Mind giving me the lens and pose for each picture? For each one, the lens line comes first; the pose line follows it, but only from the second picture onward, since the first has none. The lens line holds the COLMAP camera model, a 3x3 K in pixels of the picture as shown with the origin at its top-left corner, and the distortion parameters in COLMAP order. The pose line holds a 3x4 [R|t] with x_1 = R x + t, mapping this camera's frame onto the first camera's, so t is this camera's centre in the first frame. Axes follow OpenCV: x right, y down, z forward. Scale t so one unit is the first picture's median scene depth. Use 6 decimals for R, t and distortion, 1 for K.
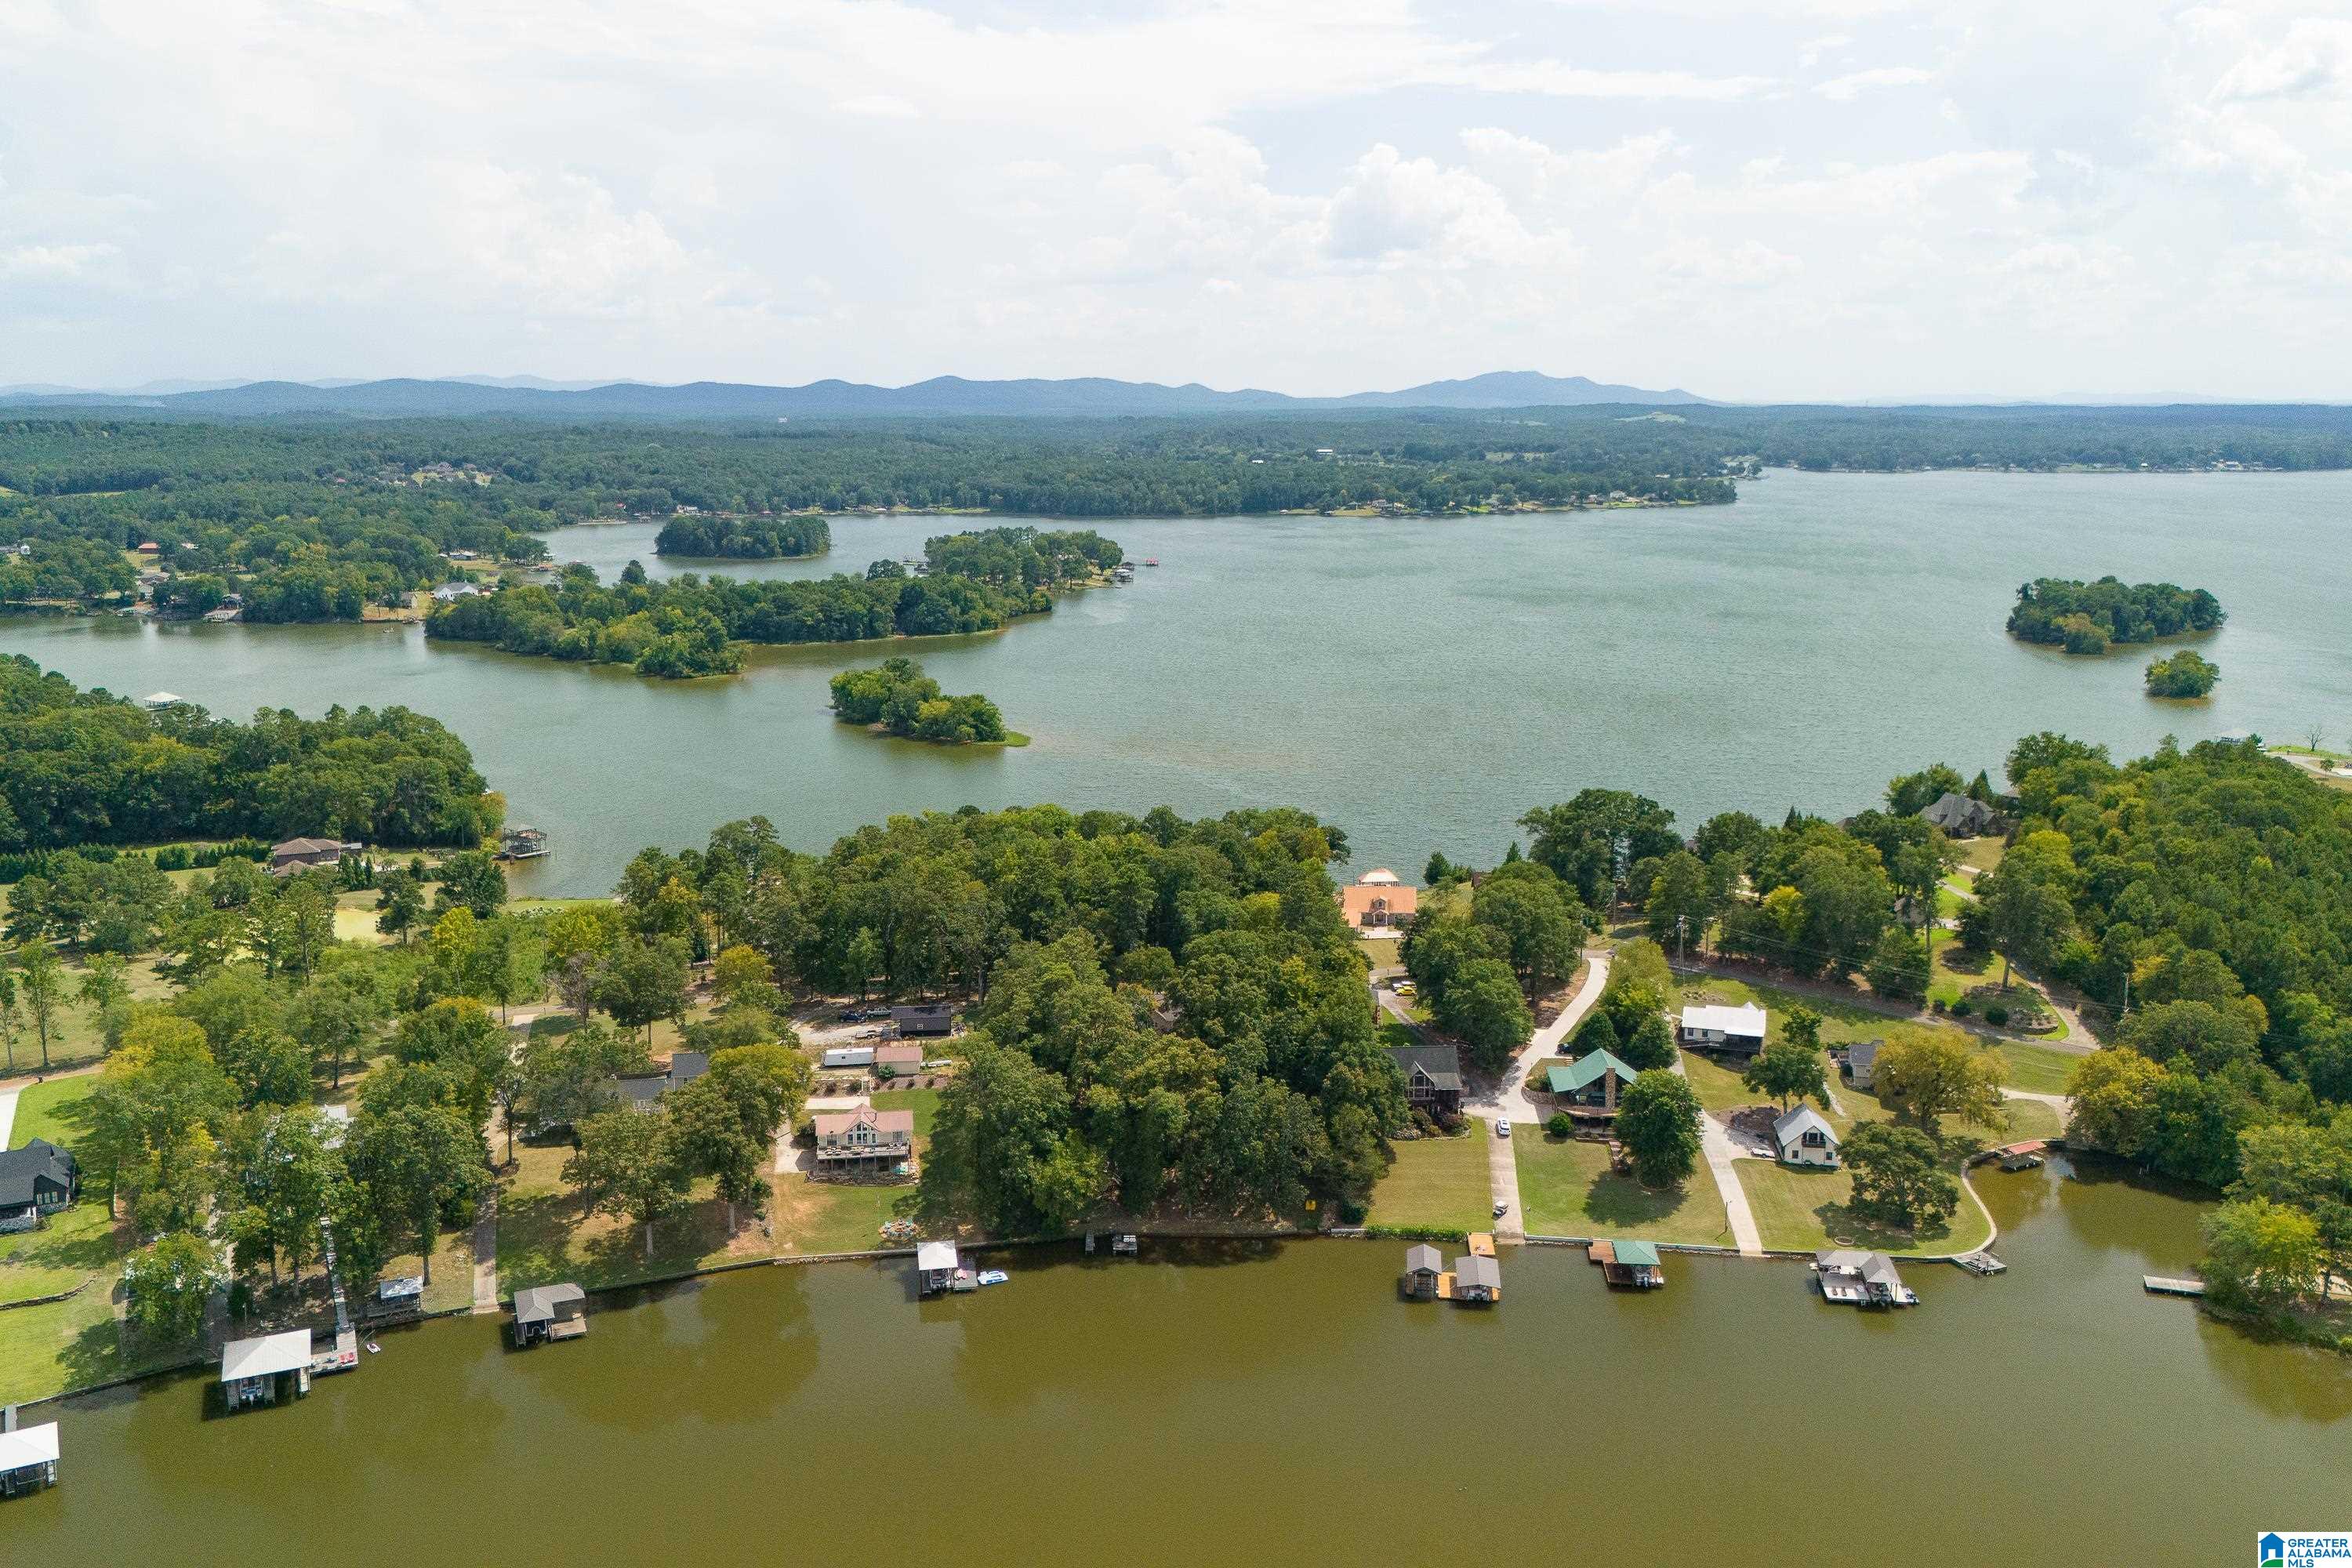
lens RADIAL K [[2065.4, 0, 1176.0], [0, 2065.4, 784.0], [0, 0, 1]] dist [0.086359, -0.144673]
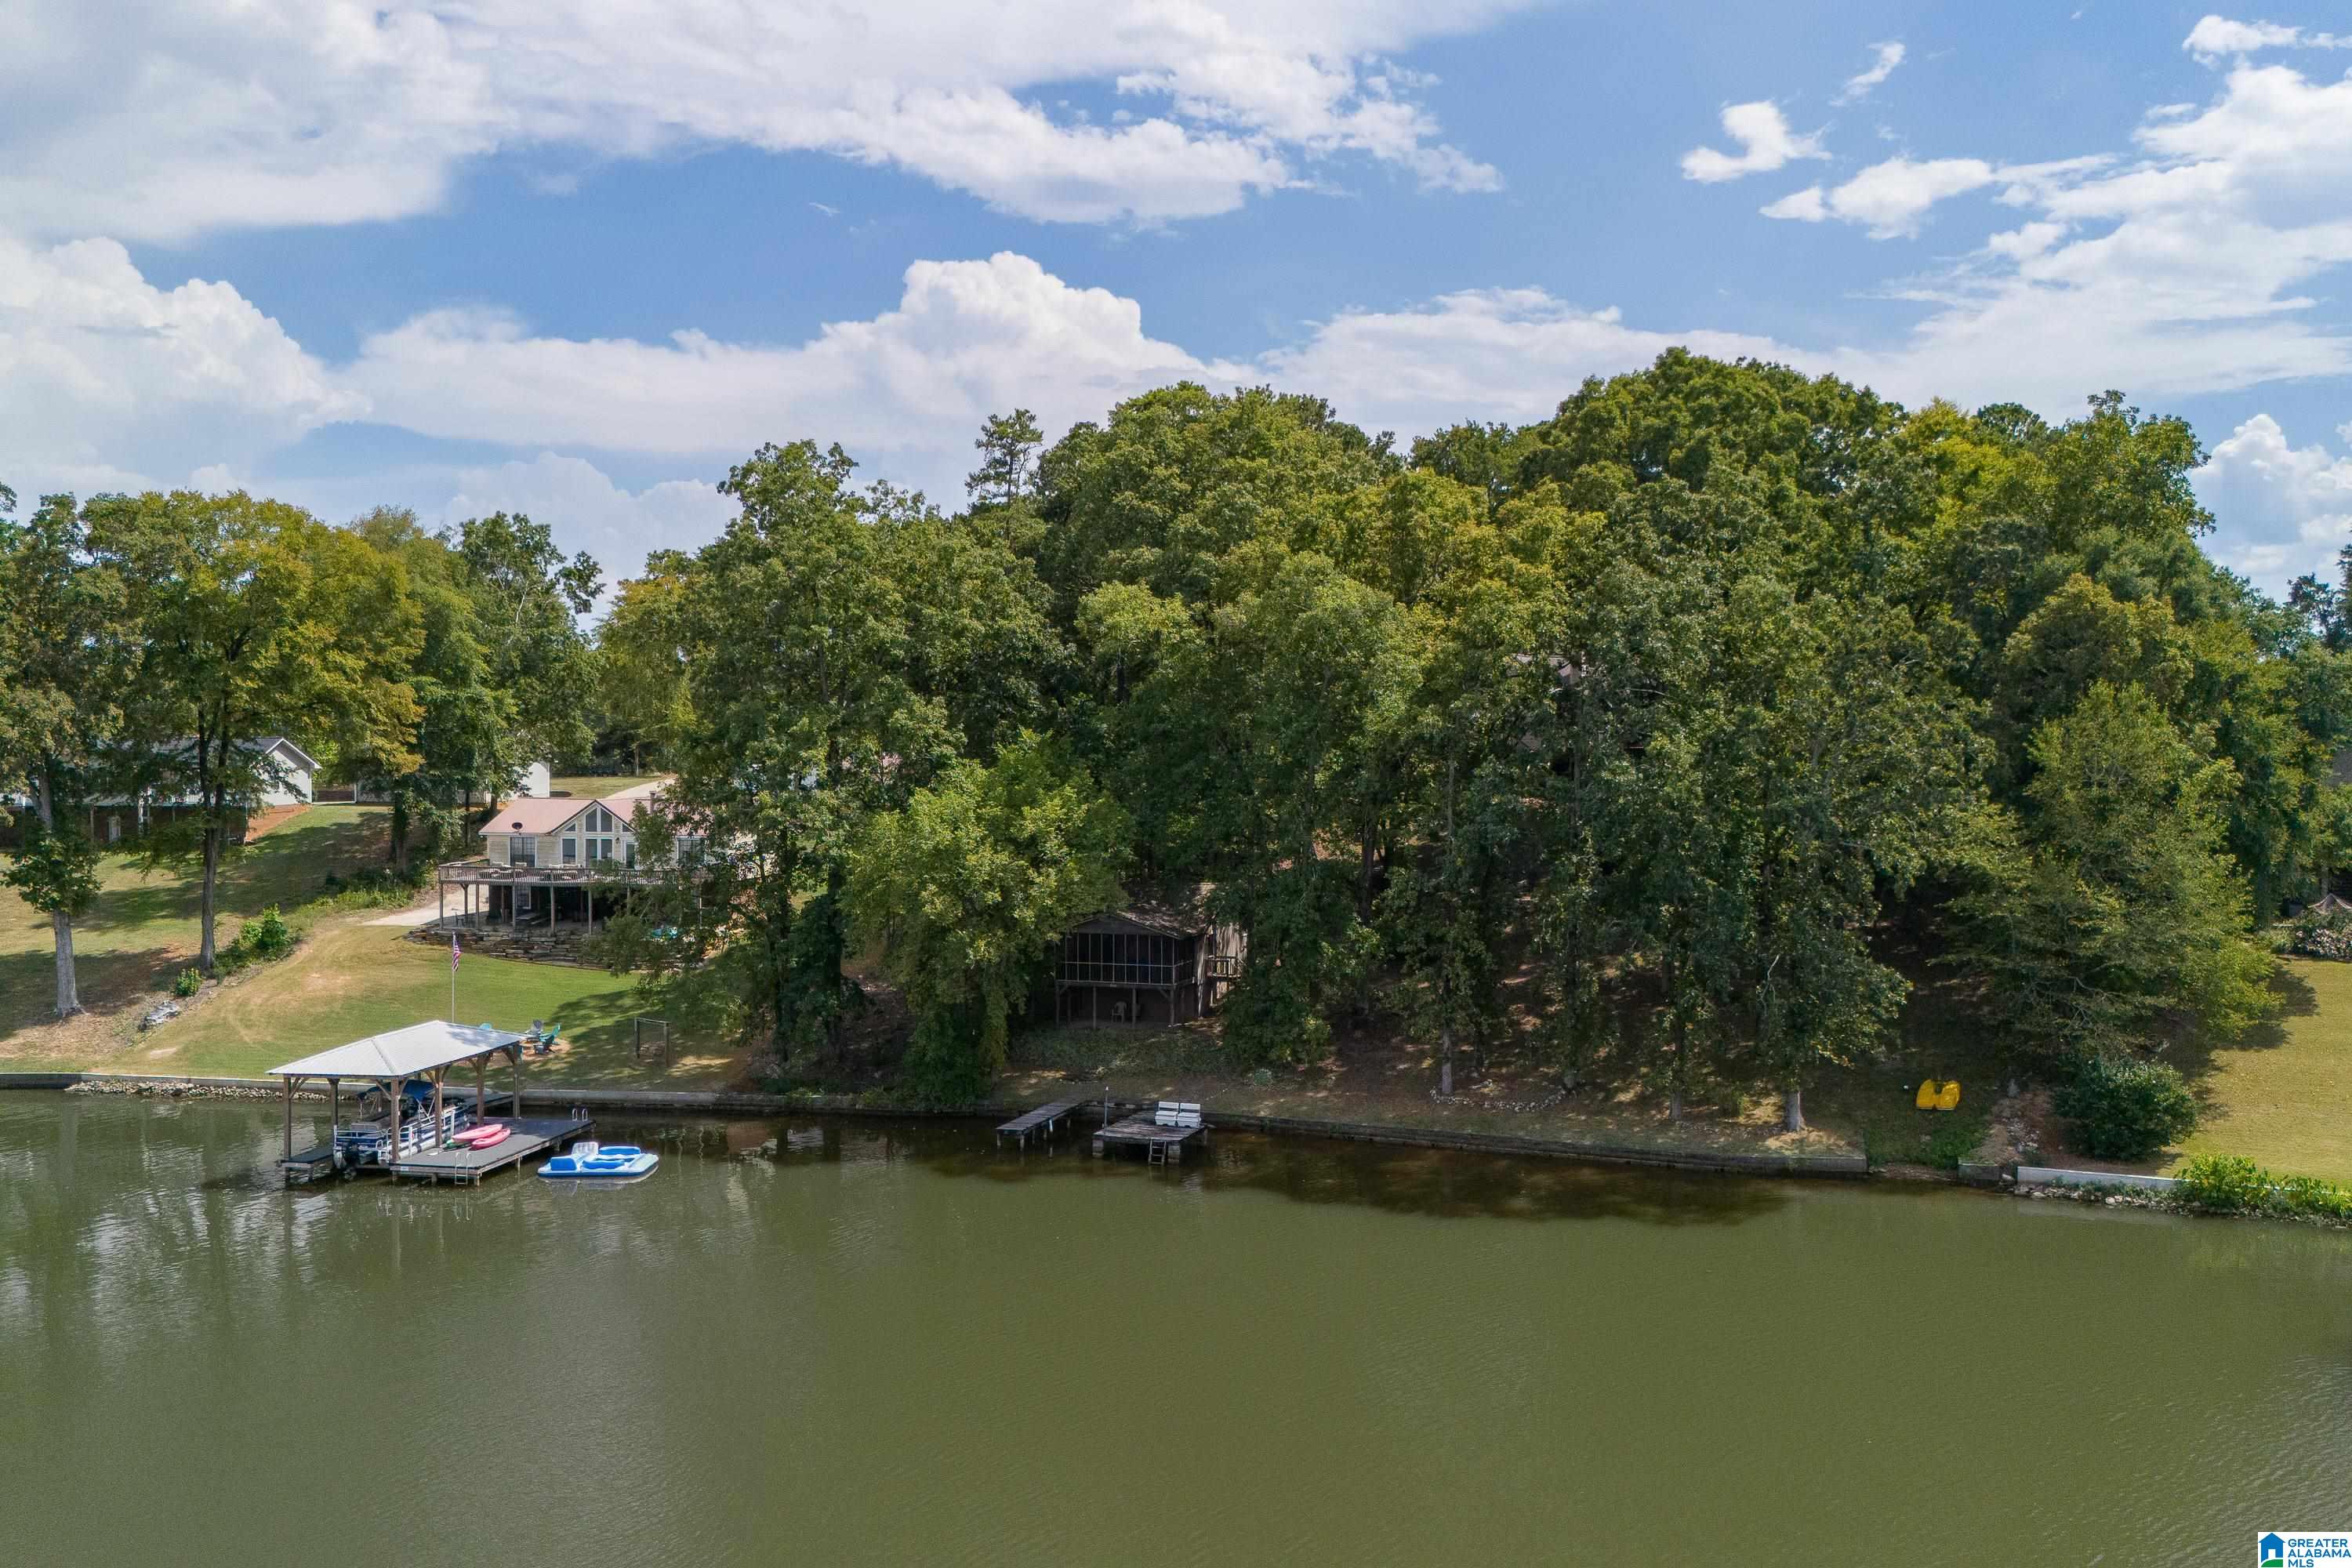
lens RADIAL K [[2065.4, 0, 1176.0], [0, 2065.4, 784.0], [0, 0, 1]] dist [0.086359, -0.144673]
pose [[0.930778, 0.013357, -0.365340, 0.049934], [-0.071716, 0.986587, -0.146641, 0.148285], [0.358481, 0.162691, 0.919251, 0.515322]]
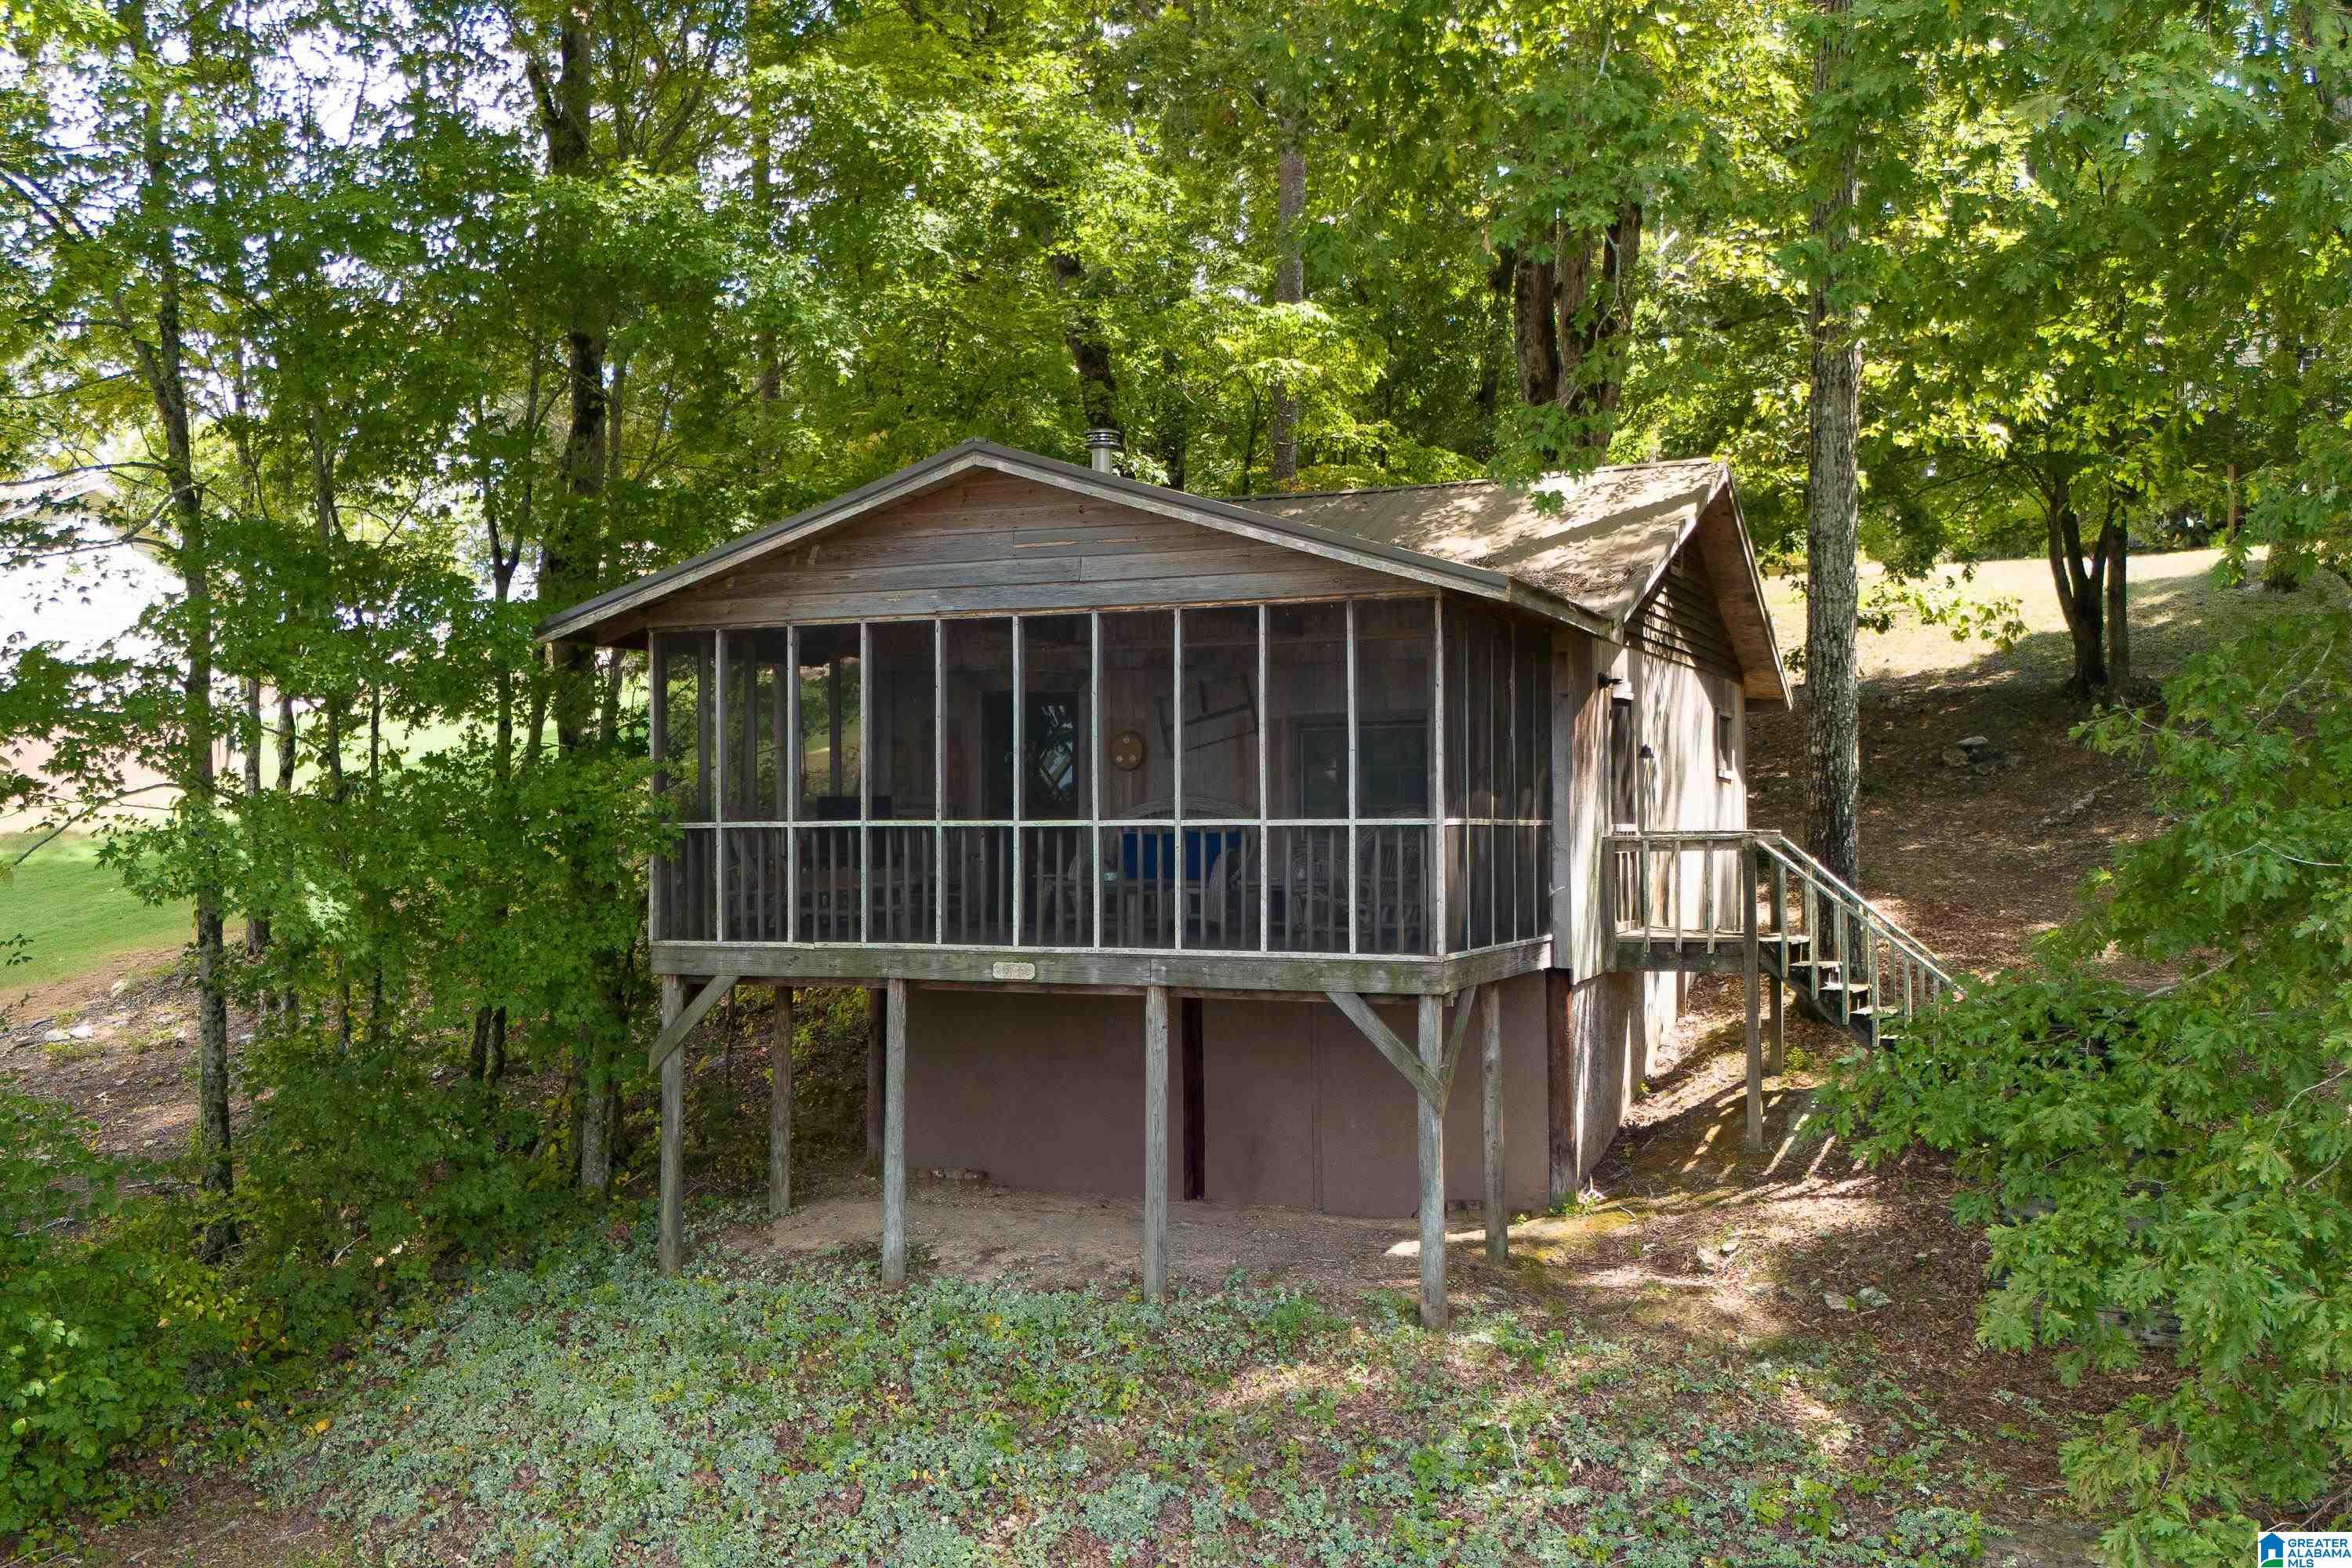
lens RADIAL K [[2065.4, 0, 1176.0], [0, 2065.4, 784.0], [0, 0, 1]] dist [0.086359, -0.144673]
pose [[0.907766, -0.004360, -0.419455, -0.017566], [-0.079108, 0.980224, -0.181392, 0.140730], [0.411951, 0.197844, 0.889469, 0.682936]]
